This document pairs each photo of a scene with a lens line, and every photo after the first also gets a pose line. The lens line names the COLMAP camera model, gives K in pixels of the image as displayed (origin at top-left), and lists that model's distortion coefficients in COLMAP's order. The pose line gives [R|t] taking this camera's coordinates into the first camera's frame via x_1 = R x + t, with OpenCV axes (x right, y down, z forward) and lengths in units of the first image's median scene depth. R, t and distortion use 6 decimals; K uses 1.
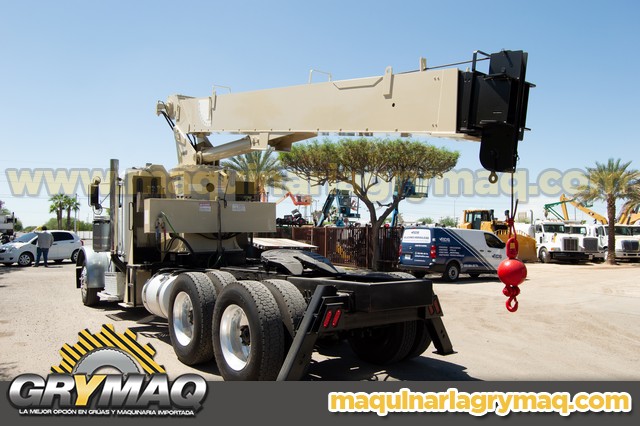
lens RADIAL K [[510.6, 0, 320.0], [0, 510.6, 213.0], [0, 0, 1]] dist [-0.079148, 0.009104]
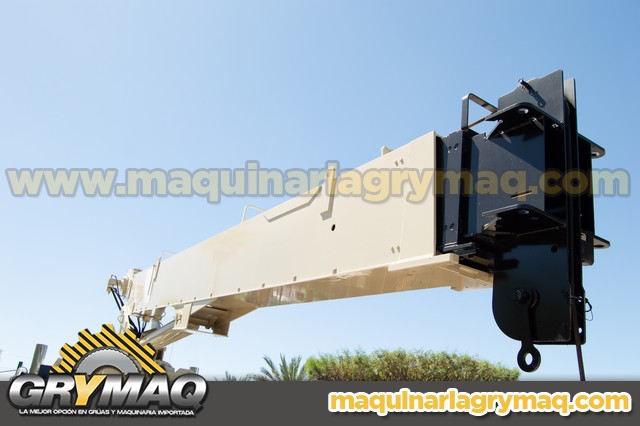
lens RADIAL K [[510.6, 0, 320.0], [0, 510.6, 213.0], [0, 0, 1]] dist [-0.079148, 0.009104]
pose [[0.993068, 0.005092, -0.117433, 0.143011], [-0.052963, 0.911280, -0.408367, -0.003200], [0.104935, 0.411756, 0.905232, 0.369901]]
